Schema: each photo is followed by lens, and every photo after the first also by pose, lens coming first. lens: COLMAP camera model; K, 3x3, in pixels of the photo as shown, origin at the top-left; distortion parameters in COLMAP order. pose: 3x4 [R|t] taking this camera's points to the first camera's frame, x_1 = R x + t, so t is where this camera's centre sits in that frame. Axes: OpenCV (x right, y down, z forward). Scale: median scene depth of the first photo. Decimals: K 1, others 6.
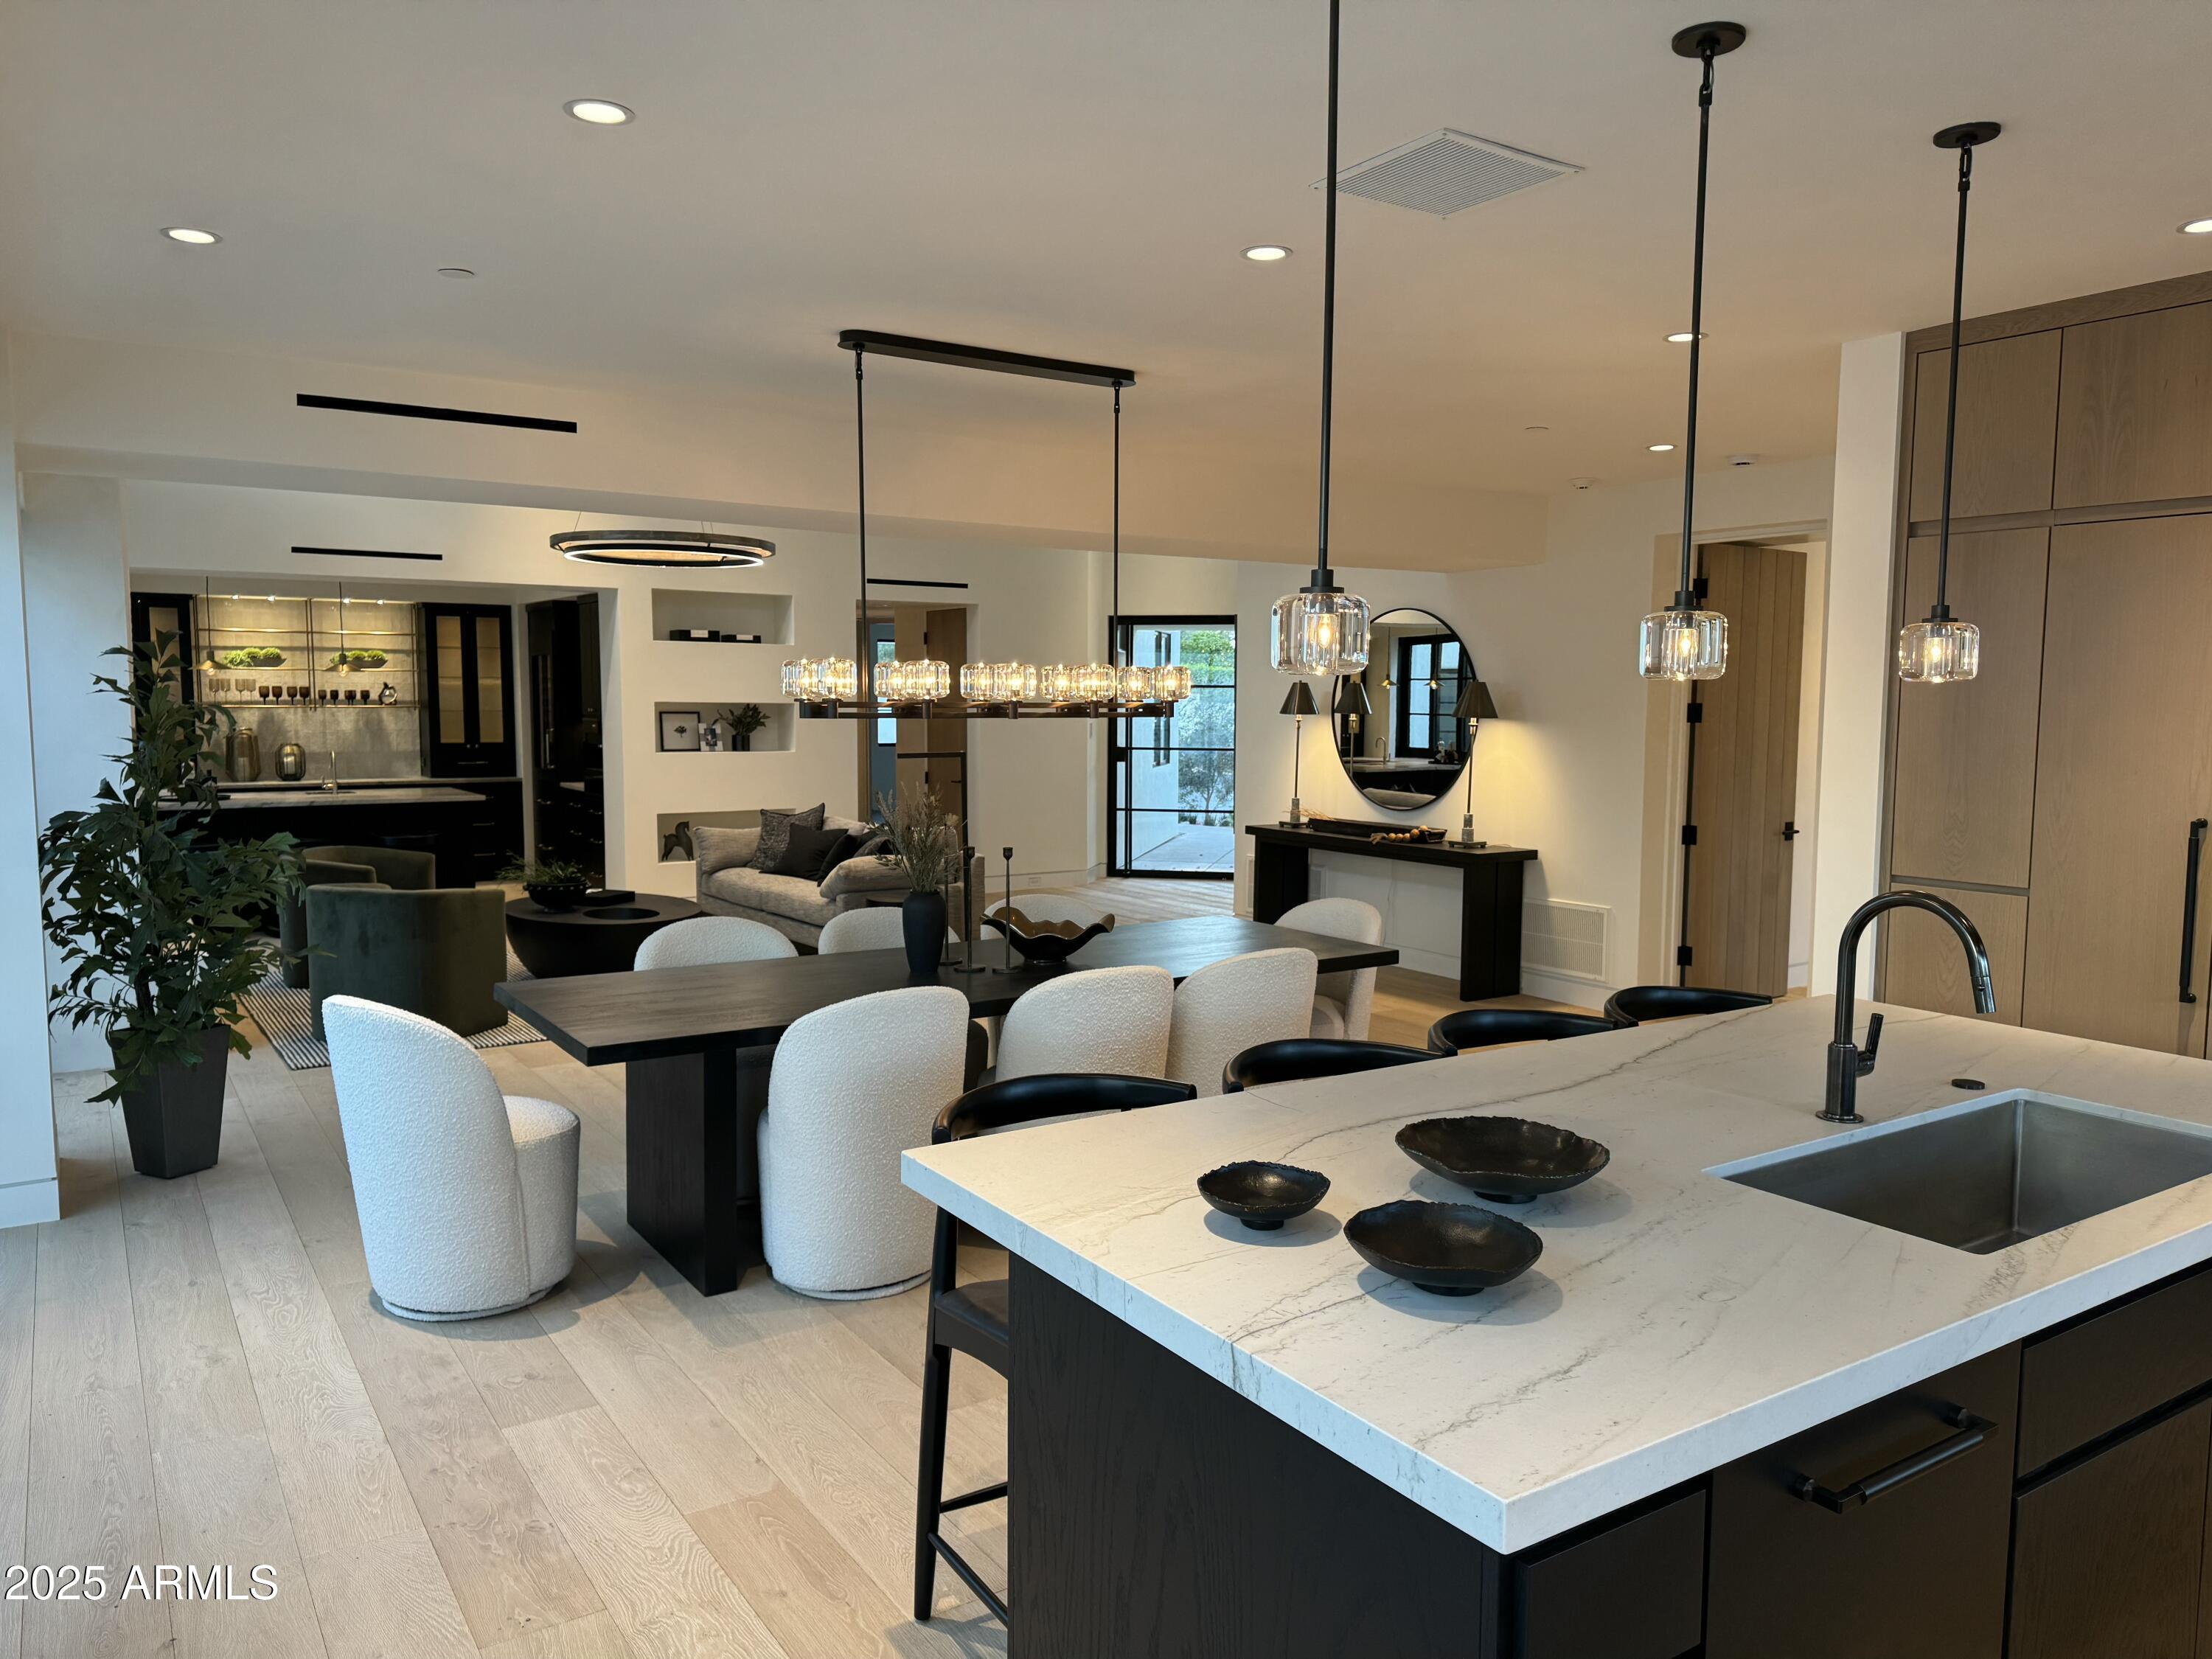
lens RADIAL K [[1544.2, 0, 1113.5], [0, 1544.2, 847.7], [0, 0, 1]] dist [0.025622, -0.032044]
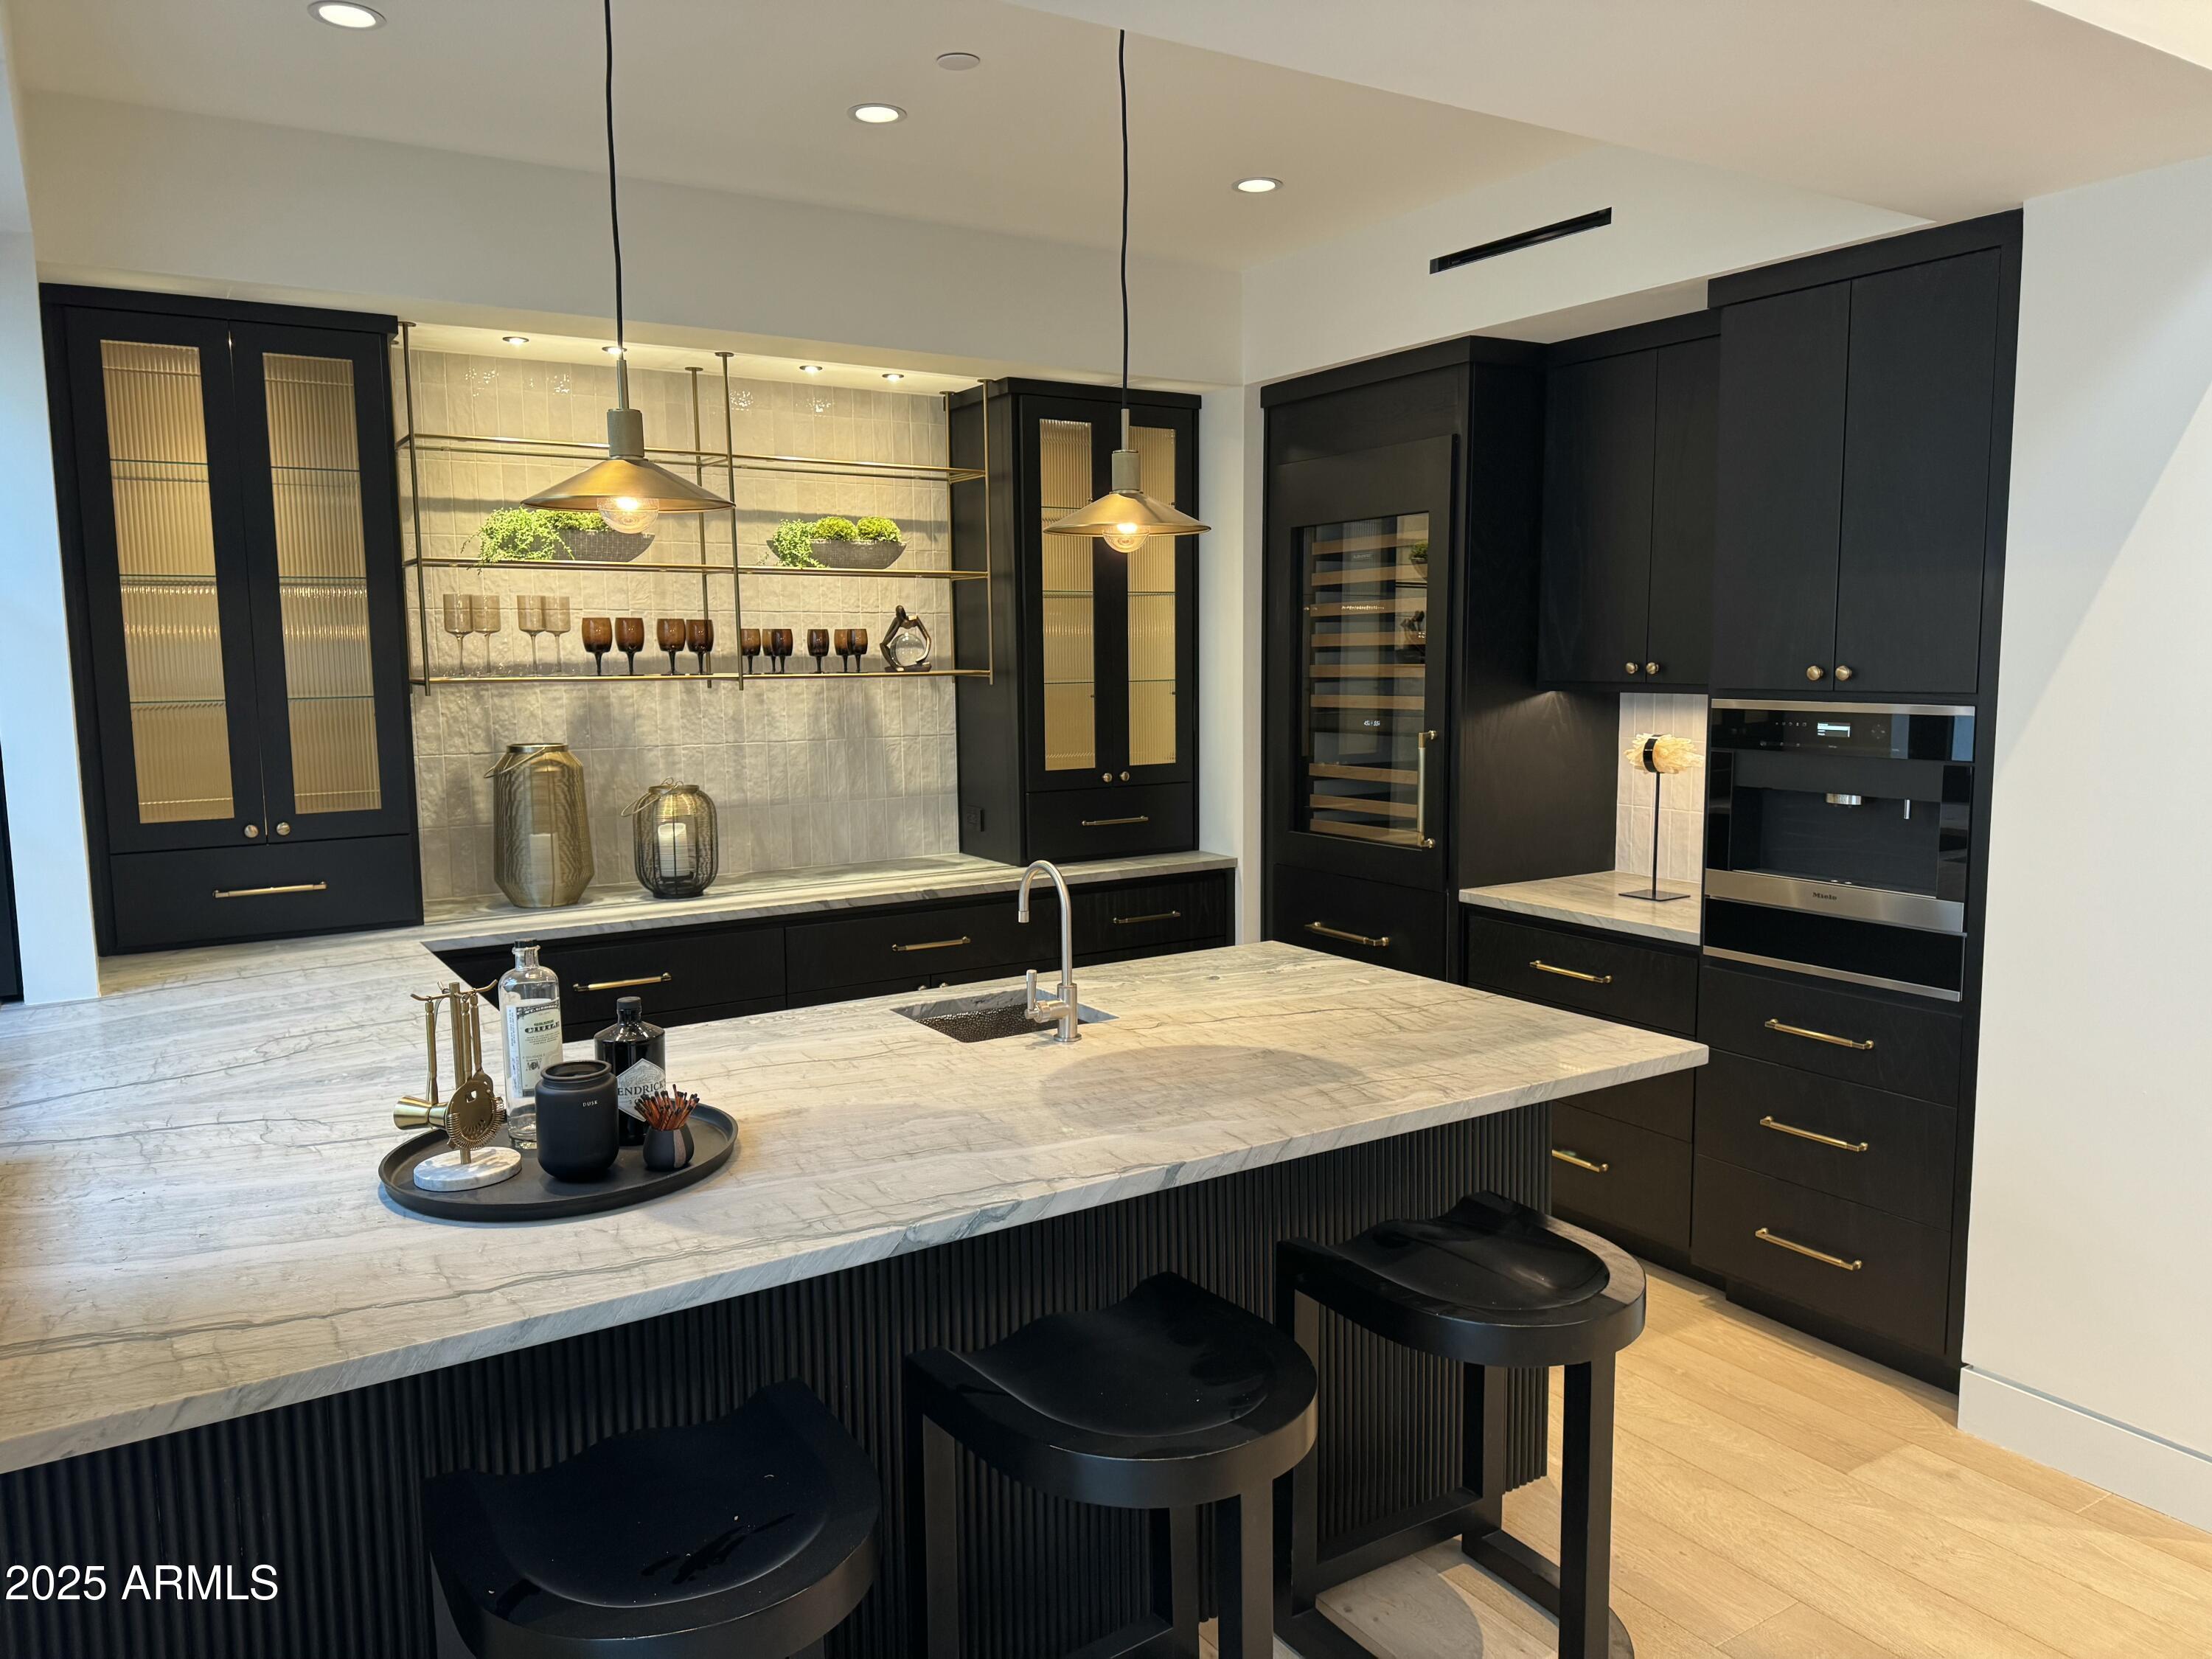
lens RADIAL K [[1536.1, 0, 1154.5], [0, 1536.1, 828.2], [0, 0, 1]] dist [0.041702, -0.002325]
pose [[0.999899, -0.014165, -0.001505, -0.428341], [0.014191, 0.999716, 0.019153, -0.063779], [0.001233, -0.019172, 0.999815, 0.667129]]
